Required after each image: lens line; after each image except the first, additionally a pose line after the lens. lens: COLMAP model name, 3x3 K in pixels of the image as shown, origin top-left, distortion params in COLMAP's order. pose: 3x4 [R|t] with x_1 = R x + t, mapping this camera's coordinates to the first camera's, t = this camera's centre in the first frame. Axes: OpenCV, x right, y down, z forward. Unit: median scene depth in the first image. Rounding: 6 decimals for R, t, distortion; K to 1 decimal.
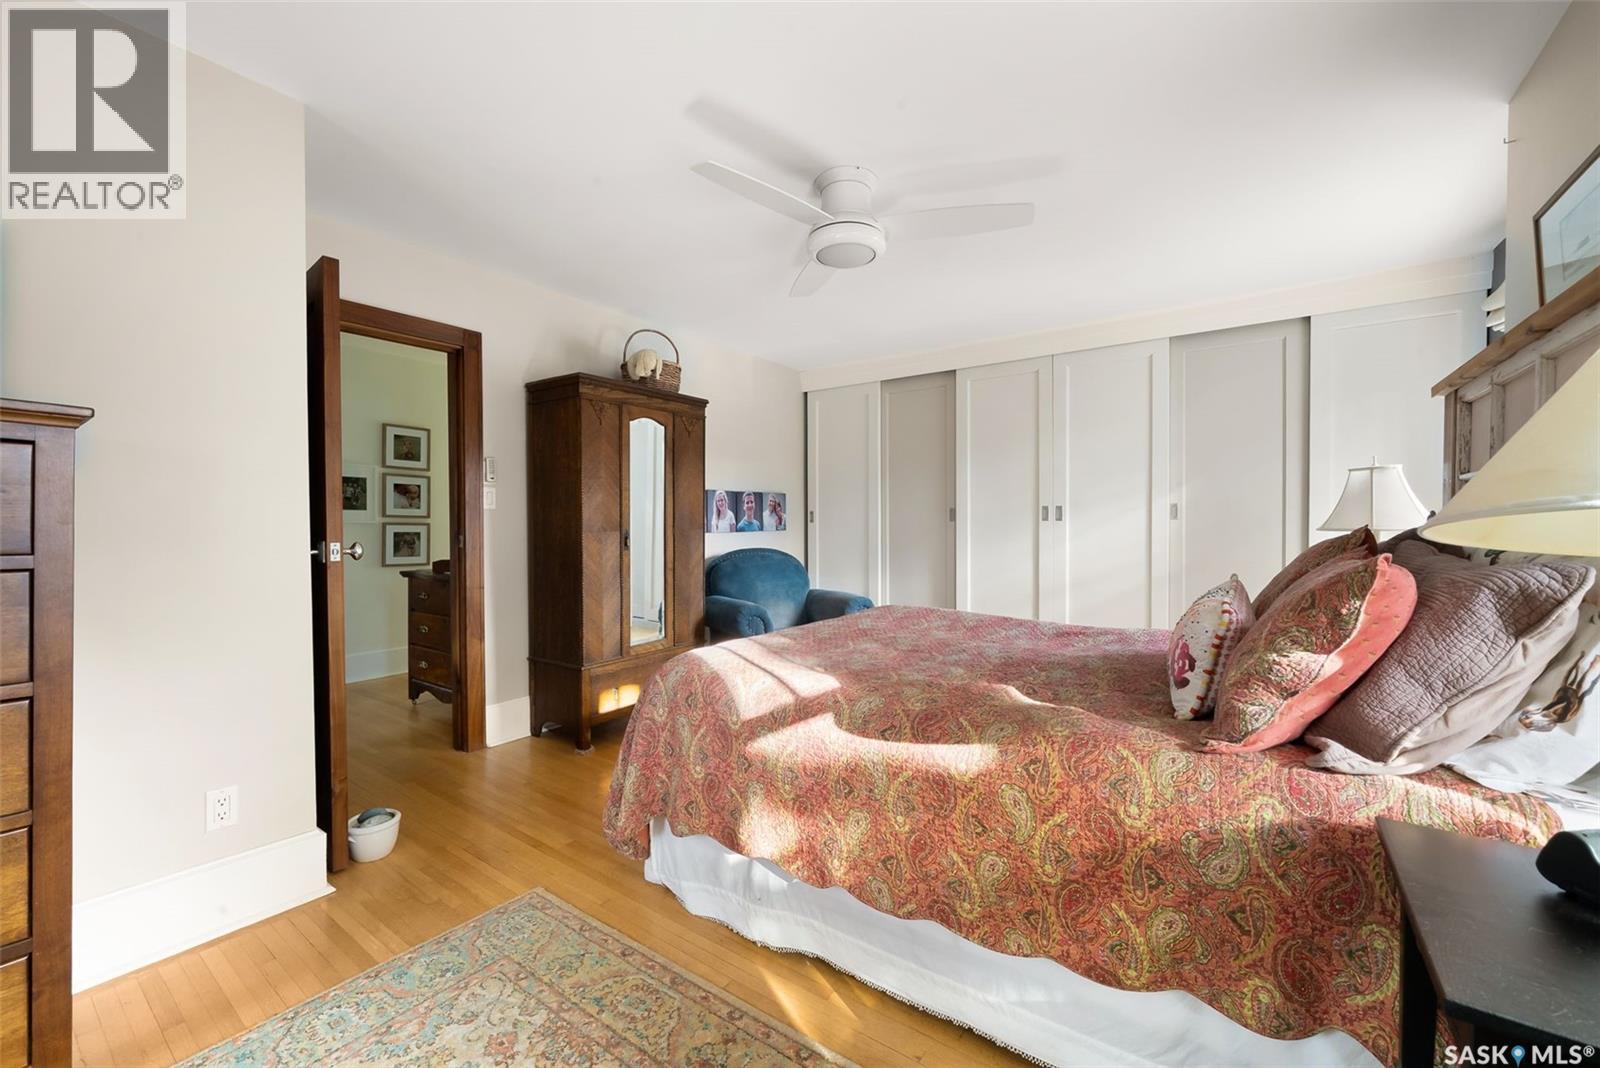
lens RADIAL K [[634.4, 0, 795.0], [0, 634.4, 529.1], [0, 0, 1]] dist [-0.001960, 0.000151]
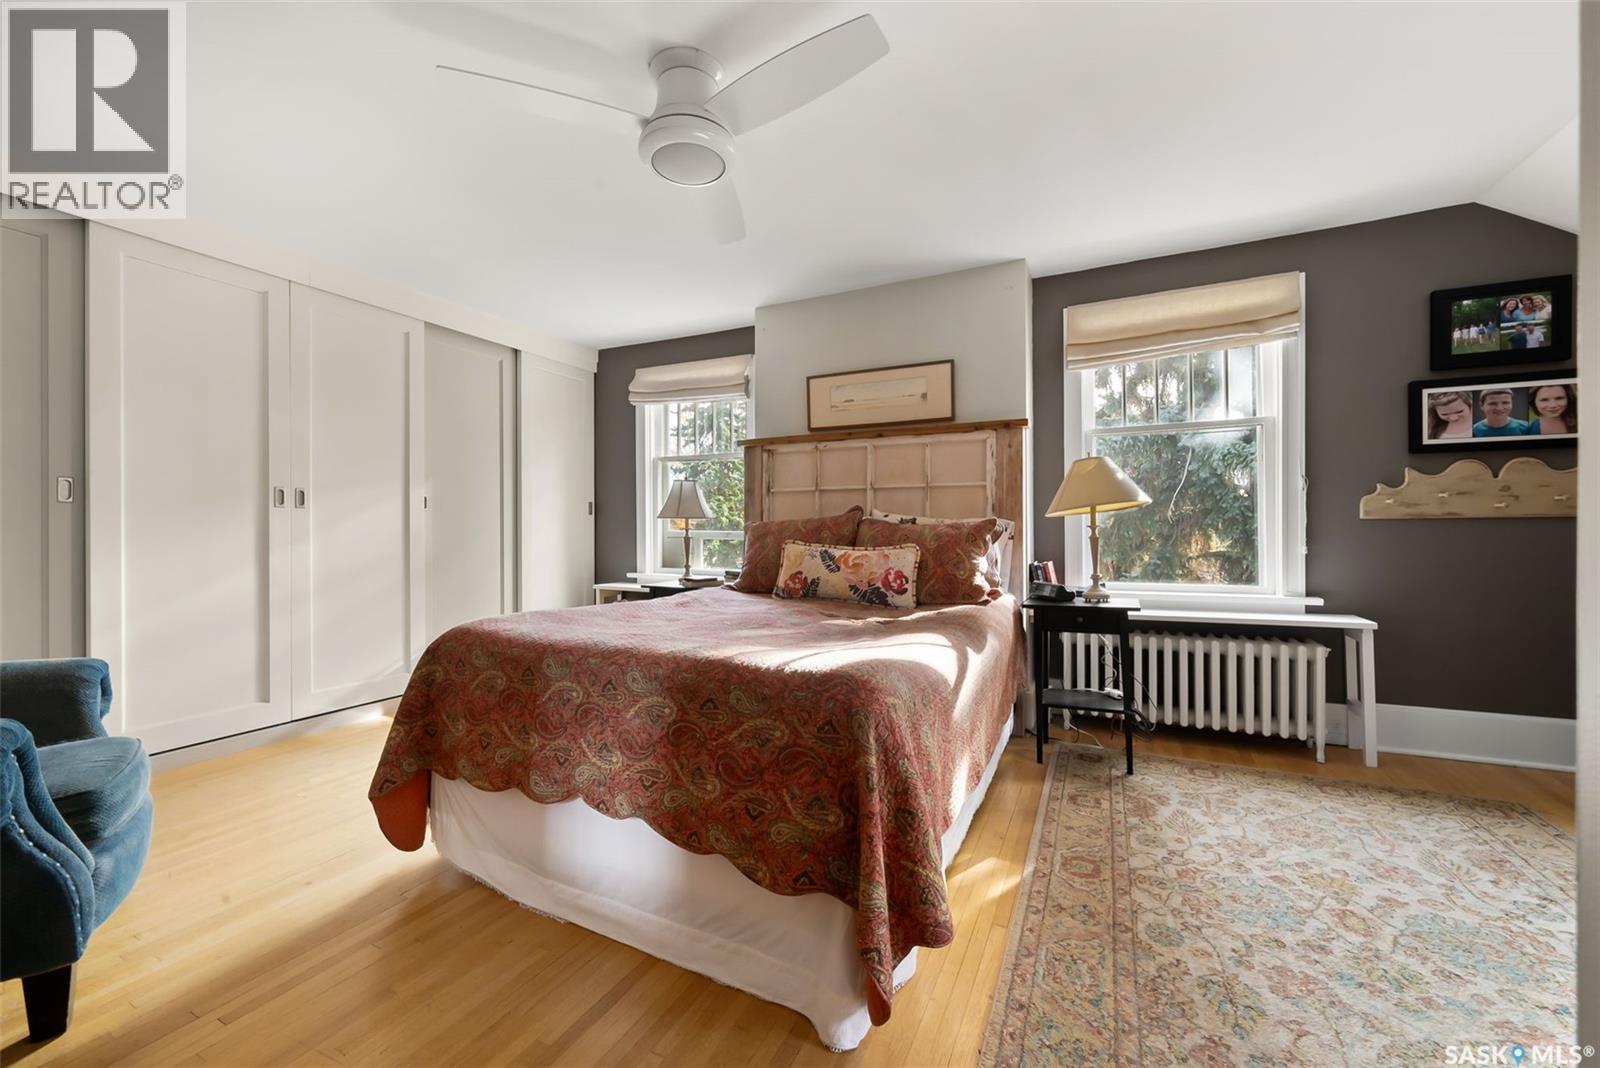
lens RADIAL K [[634.4, 0, 791.7], [0, 634.4, 531.7], [0, 0, 1]] dist [-0.001960, 0.000151]
pose [[-0.160219, 0.001008, 0.987081, -1.171222], [0.012861, 0.999917, 0.001067, 0.060501], [-0.986998, 0.012866, -0.160218, 1.609644]]
